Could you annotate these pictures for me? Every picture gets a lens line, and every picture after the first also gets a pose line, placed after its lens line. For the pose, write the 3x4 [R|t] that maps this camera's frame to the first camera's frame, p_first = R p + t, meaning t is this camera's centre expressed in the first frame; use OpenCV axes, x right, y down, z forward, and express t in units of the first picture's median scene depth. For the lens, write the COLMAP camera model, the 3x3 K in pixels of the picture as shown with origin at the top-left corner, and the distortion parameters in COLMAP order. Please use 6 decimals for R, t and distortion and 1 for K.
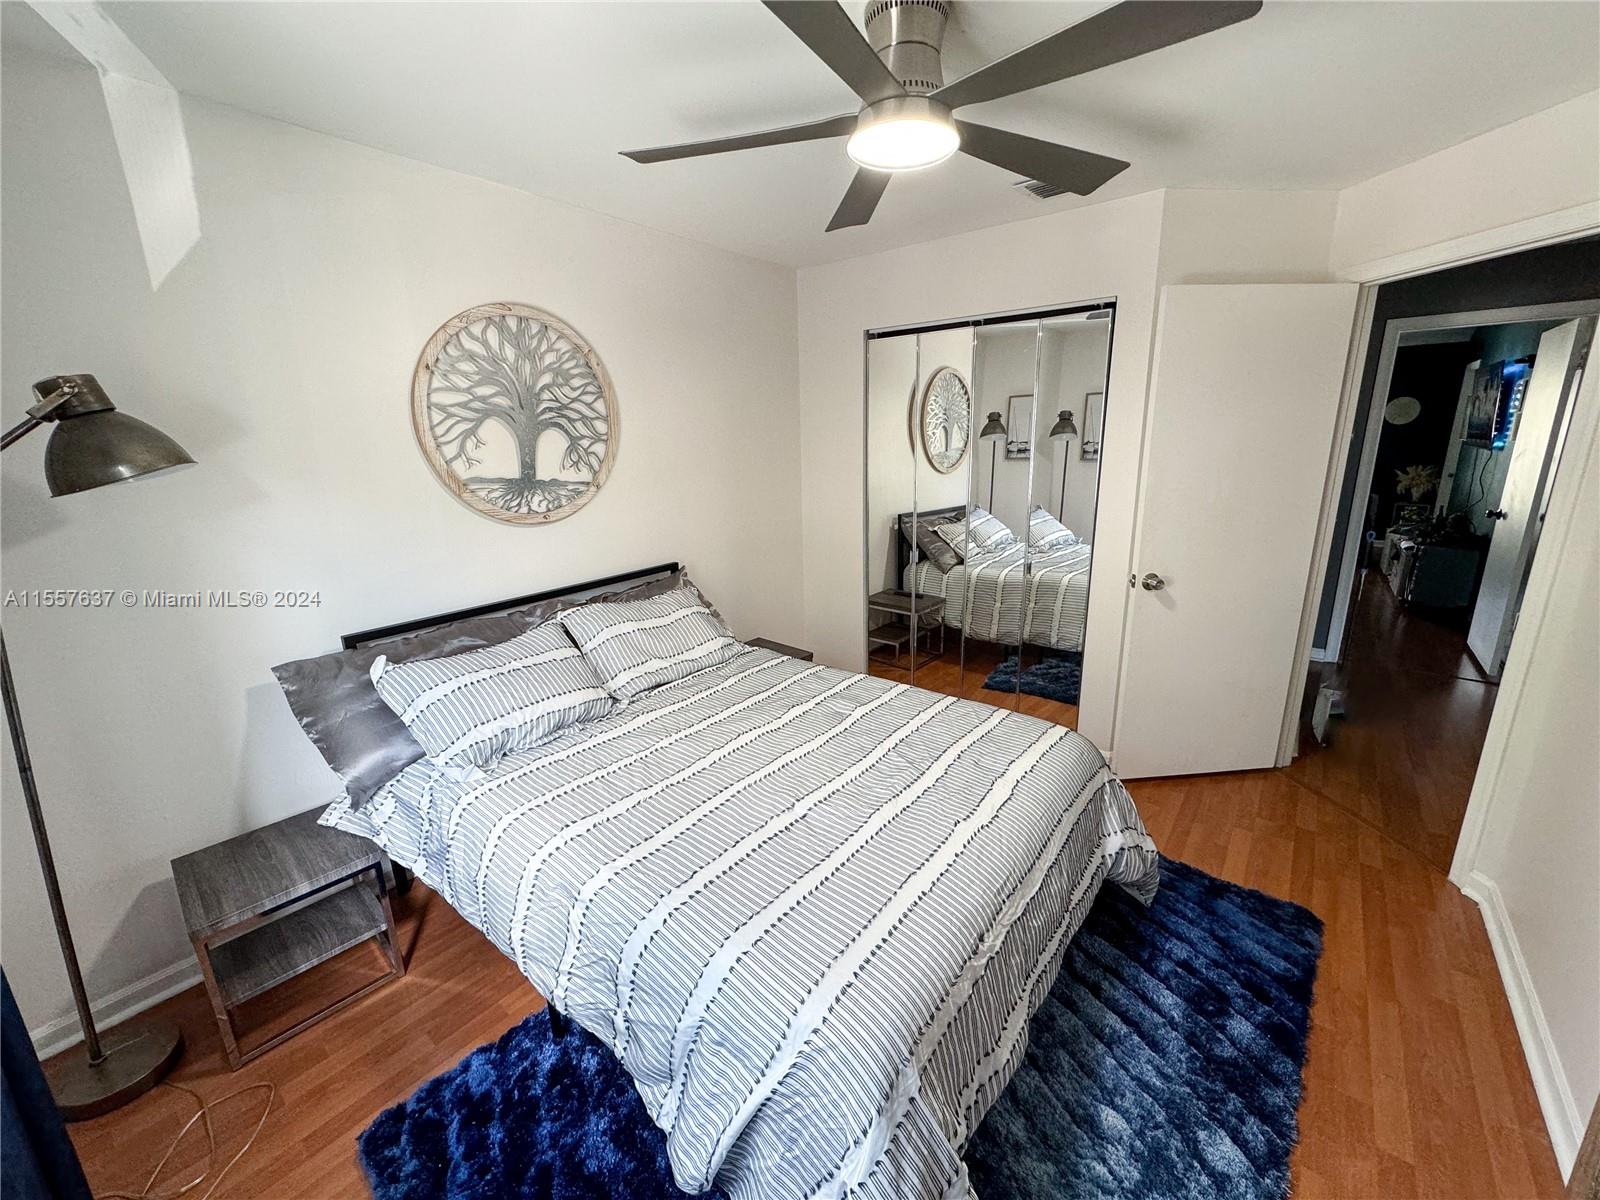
lens RADIAL K [[639.7, 0, 804.2], [0, 639.7, 600.3], [0, 0, 1]] dist [0.001955, -0.000112]
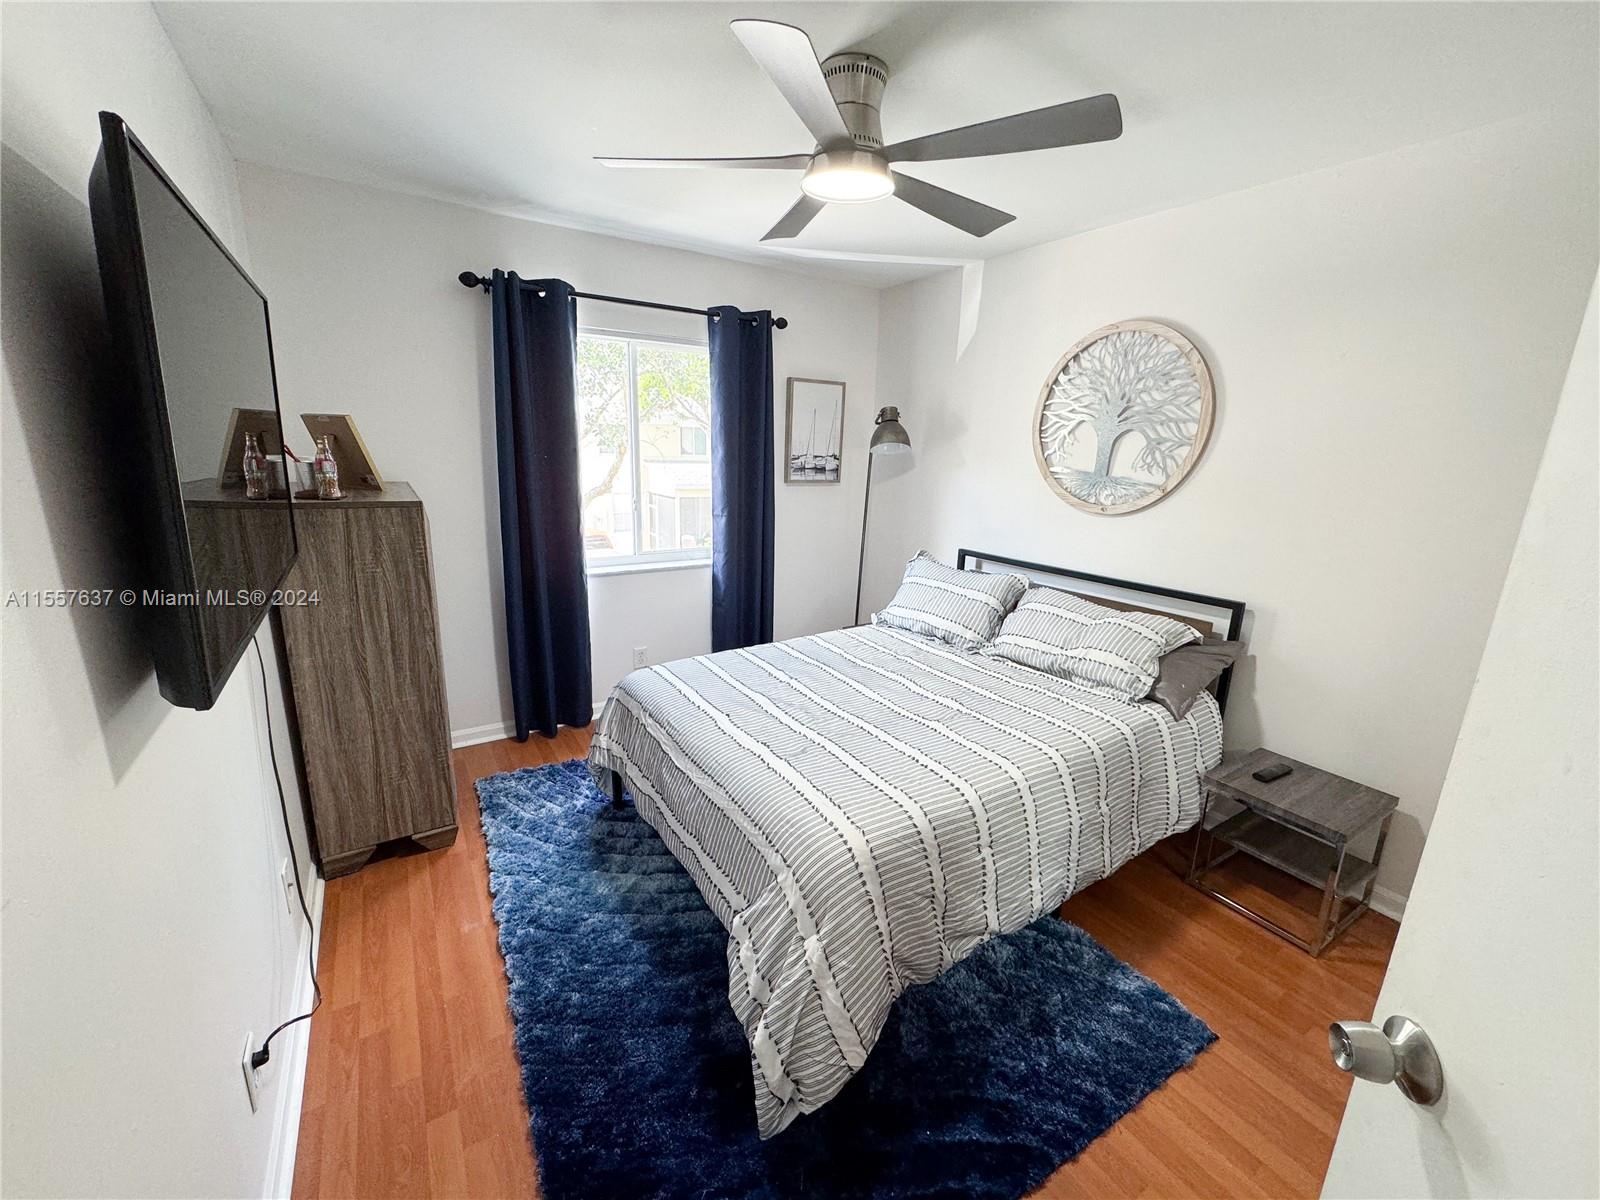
lens RADIAL K [[639.7, 0, 802.4], [0, 639.7, 591.4], [0, 0, 1]] dist [0.001955, -0.000112]
pose [[-0.253247, 0.245442, -0.935748, 0.812609], [-0.266714, 0.912077, 0.311415, -0.208221], [0.929908, 0.328442, -0.165518, 0.746689]]
